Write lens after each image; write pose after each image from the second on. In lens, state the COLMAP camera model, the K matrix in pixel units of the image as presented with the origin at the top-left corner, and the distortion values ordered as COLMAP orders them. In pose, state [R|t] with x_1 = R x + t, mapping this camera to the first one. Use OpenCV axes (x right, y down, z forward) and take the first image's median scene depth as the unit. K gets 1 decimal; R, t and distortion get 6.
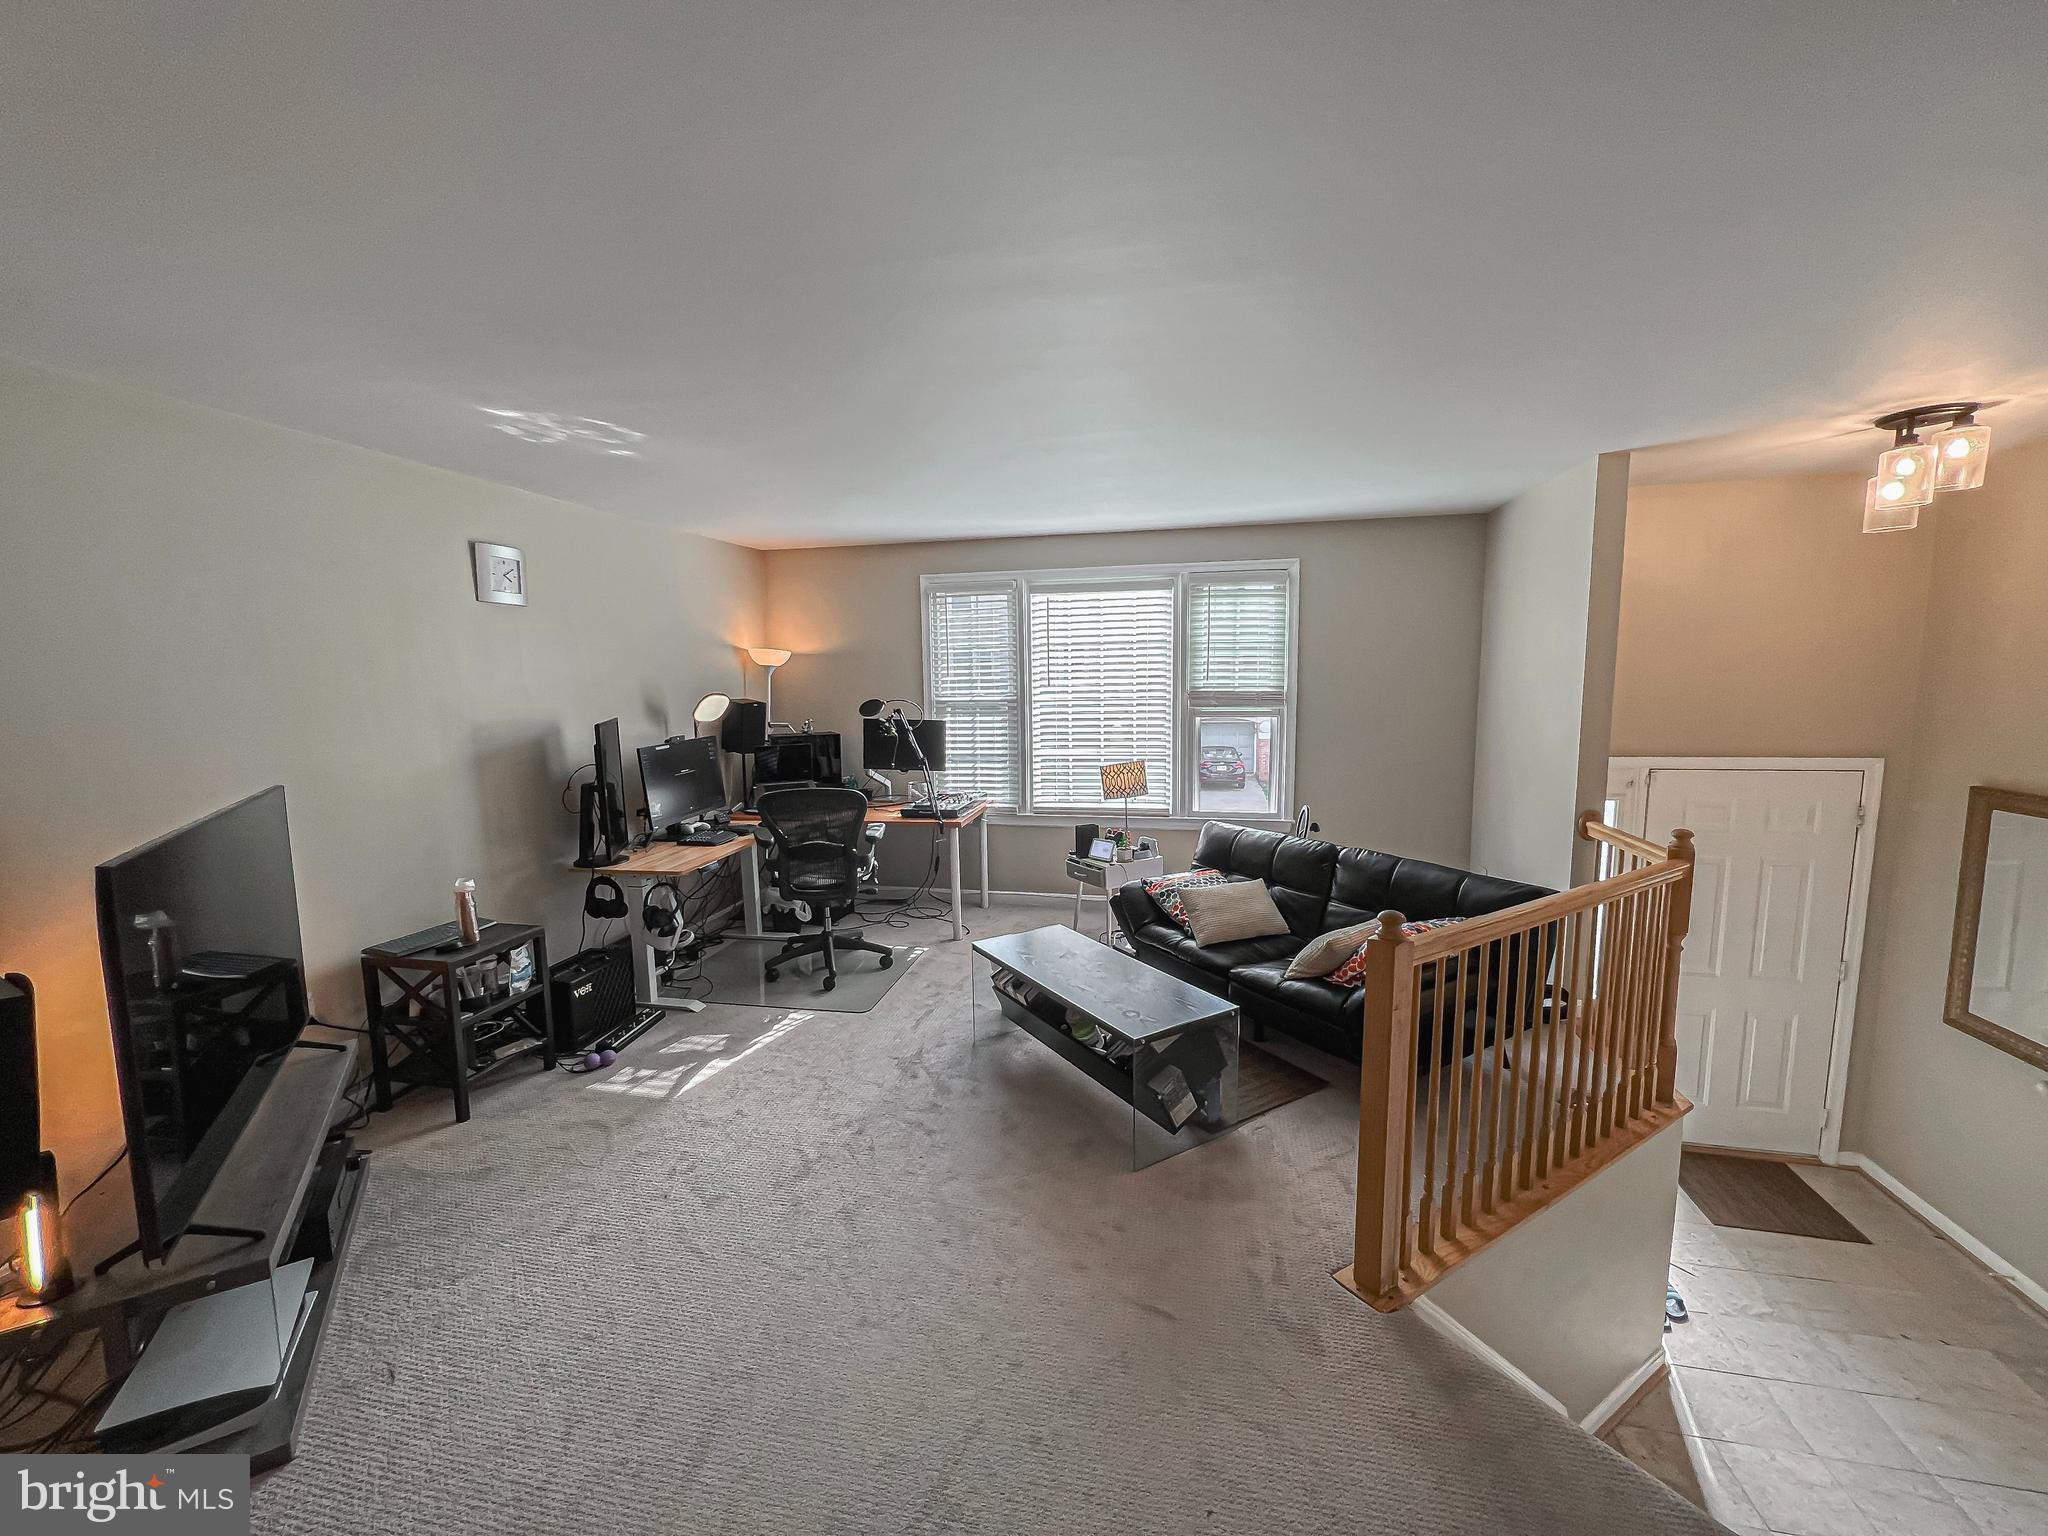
lens RADIAL K [[818.3, 0, 1027.6], [0, 818.3, 777.2], [0, 0, 1]] dist [-0.001236, 0.000541]
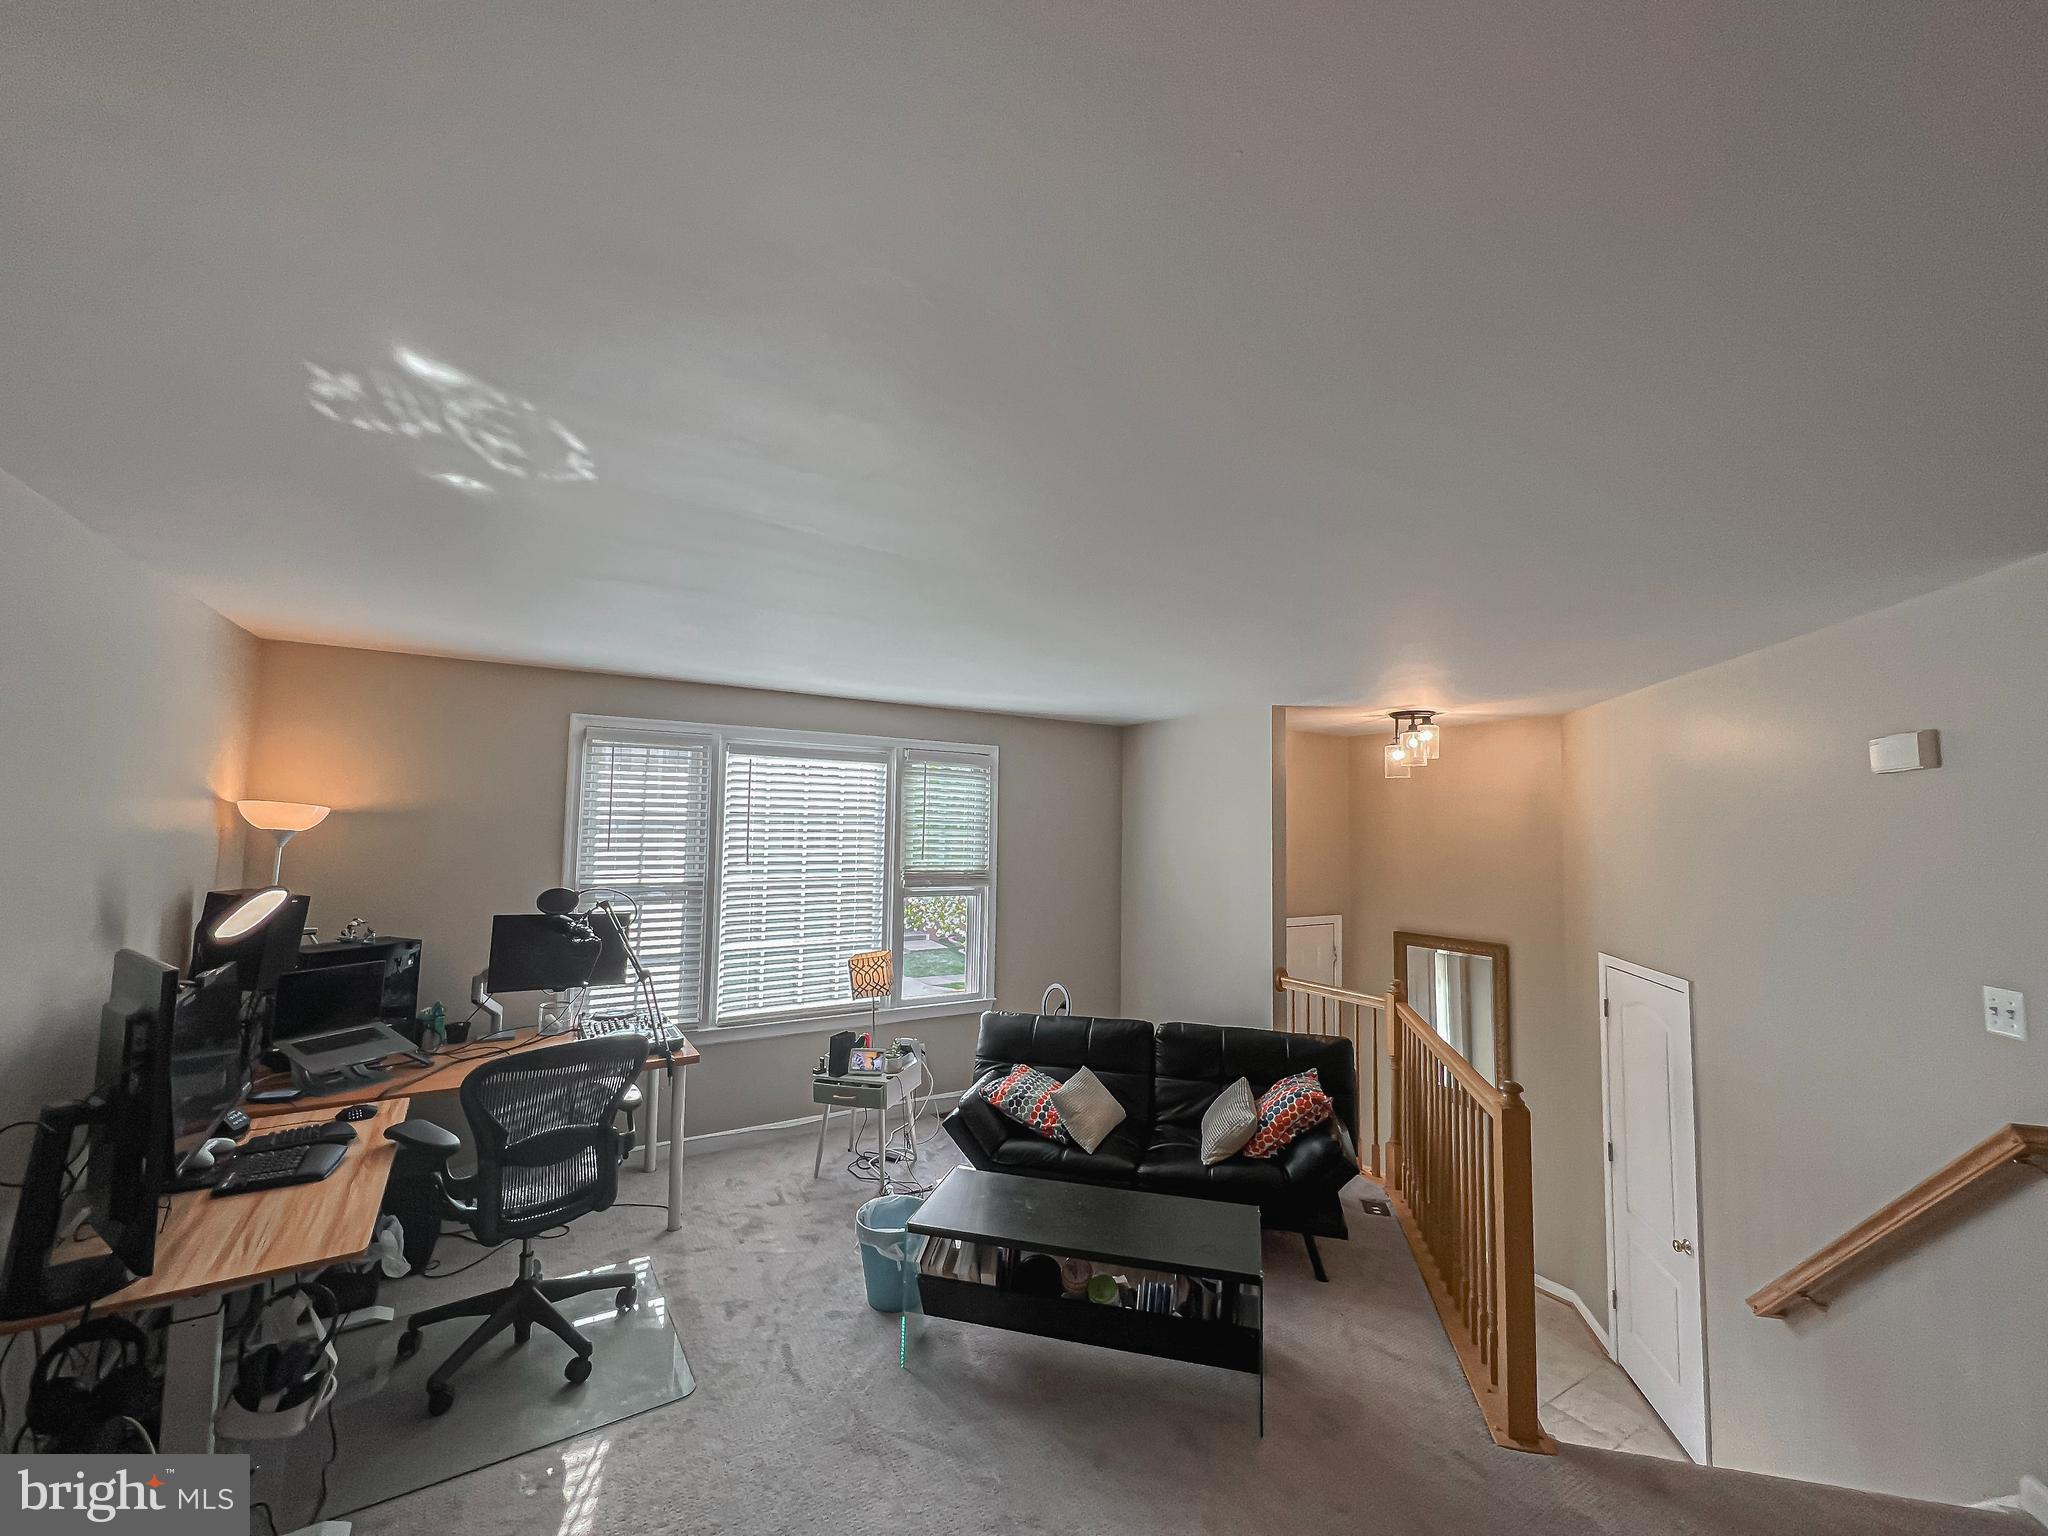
lens RADIAL K [[818.3, 0, 1026.1], [0, 818.3, 774.2], [0, 0, 1]] dist [-0.001236, 0.000541]
pose [[0.714896, 0.073096, 0.695400, -0.388084], [0.060351, 0.984359, -0.165513, -0.052256], [-0.696622, 0.160293, 0.699303, 0.234360]]
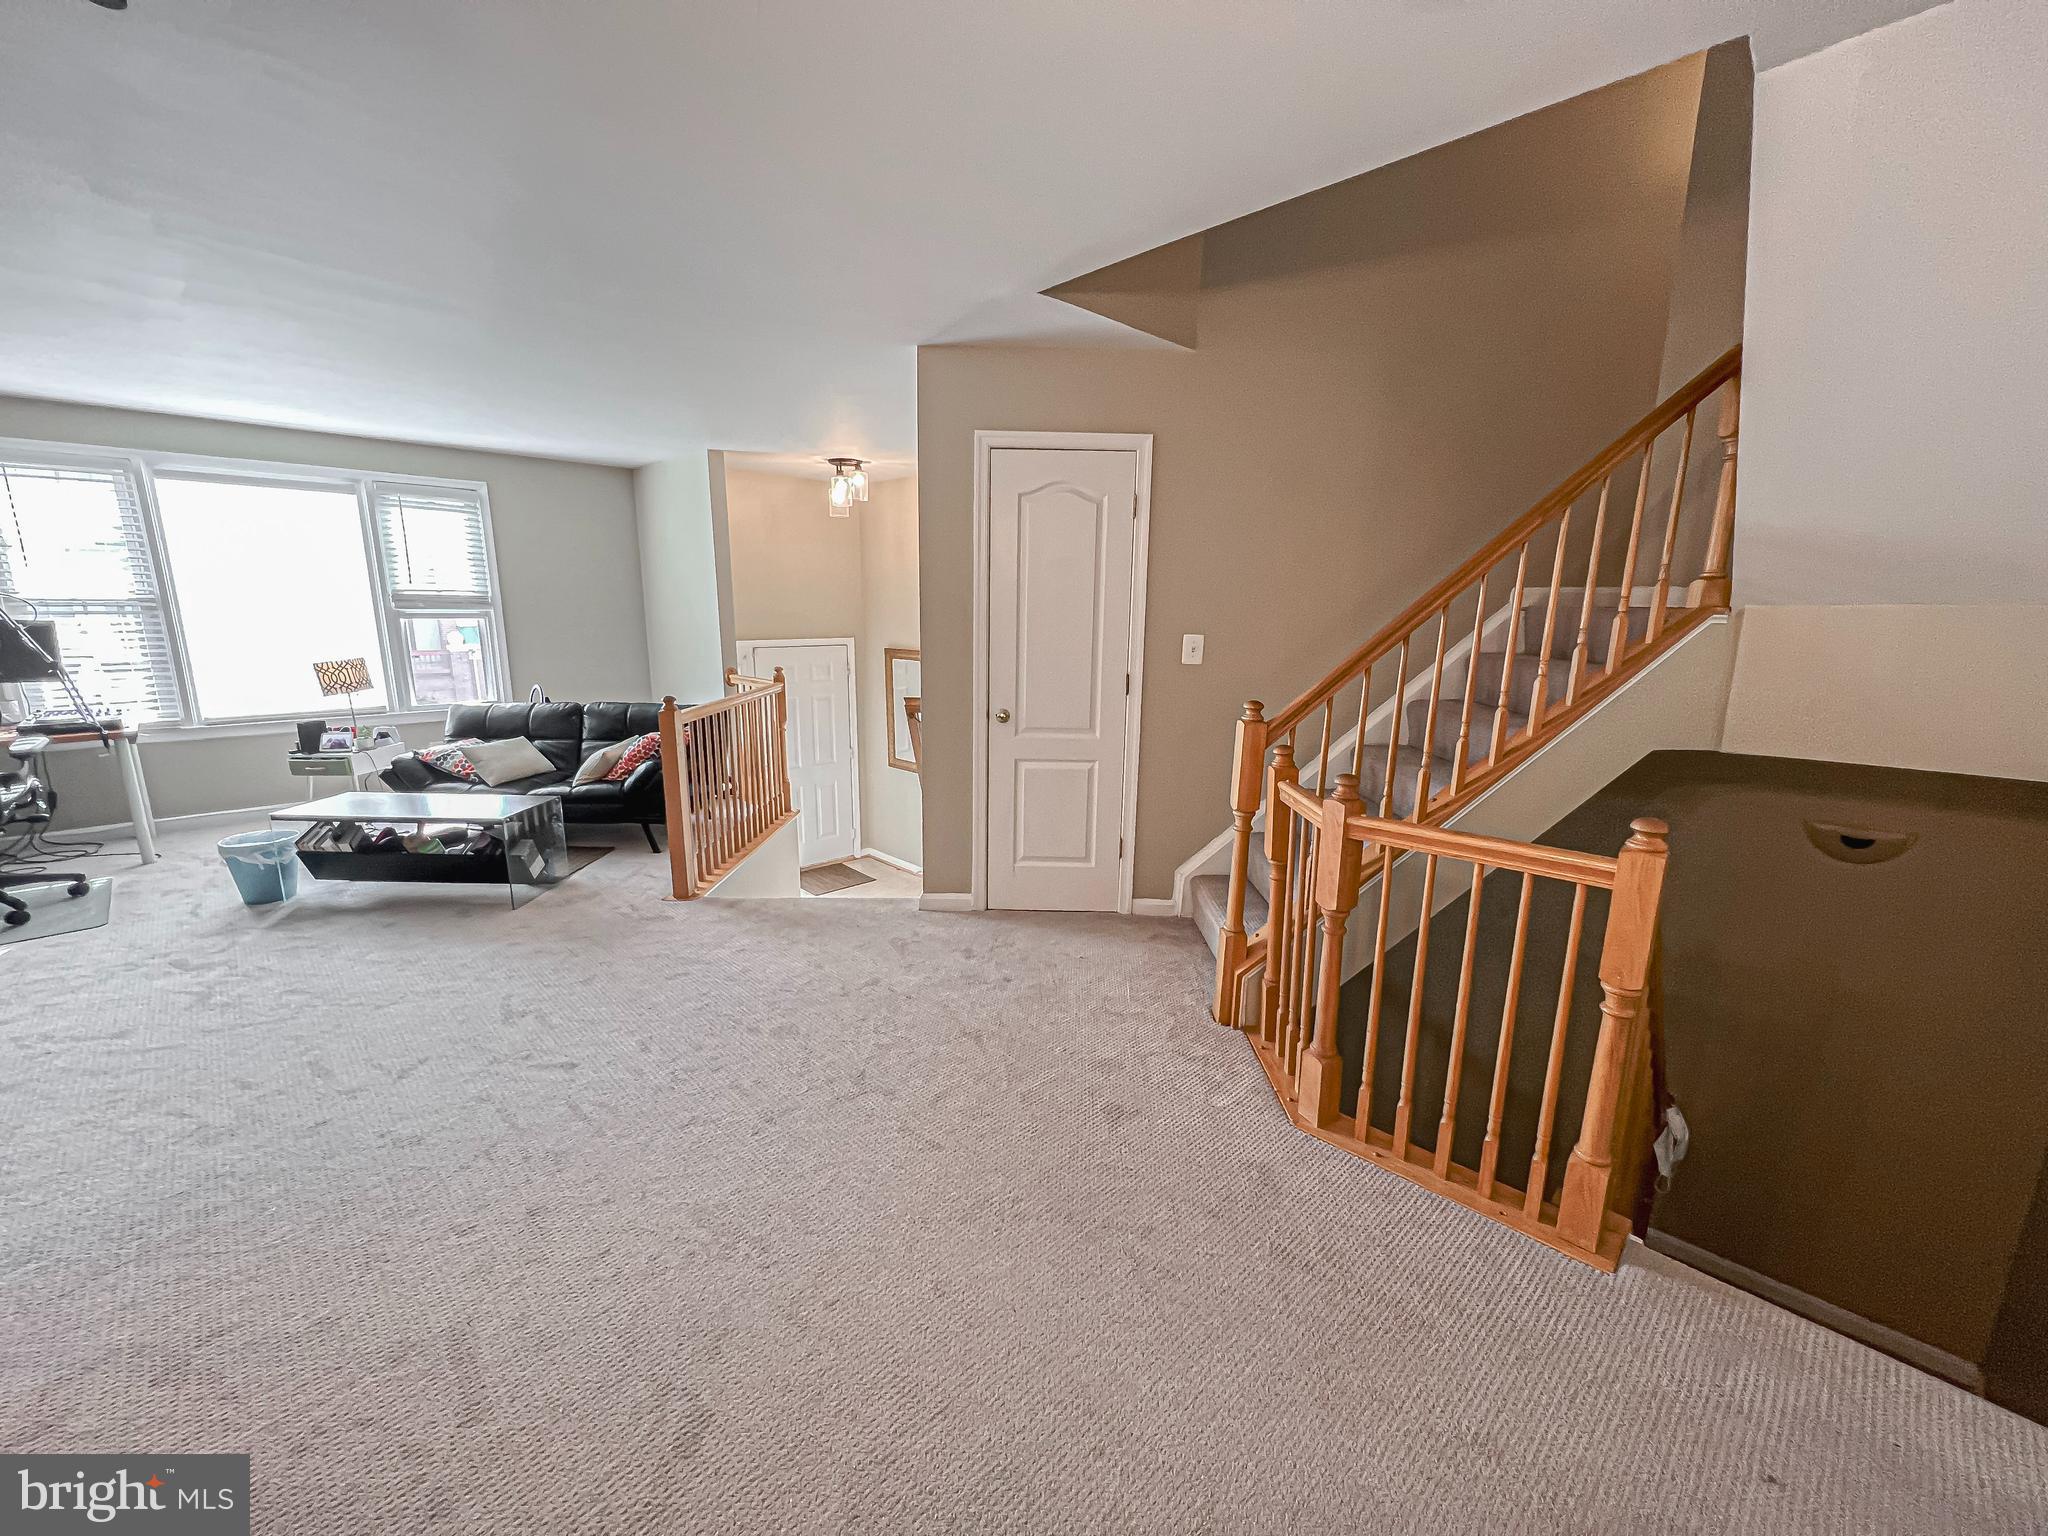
lens RADIAL K [[818.3, 0, 1024.1], [0, 818.3, 776.5], [0, 0, 1]] dist [-0.001236, 0.000541]
pose [[0.543350, -0.154796, 0.825111, -0.293471], [0.087482, 0.987943, 0.127735, 0.072542], [-0.834936, 0.002777, 0.550341, -0.309864]]
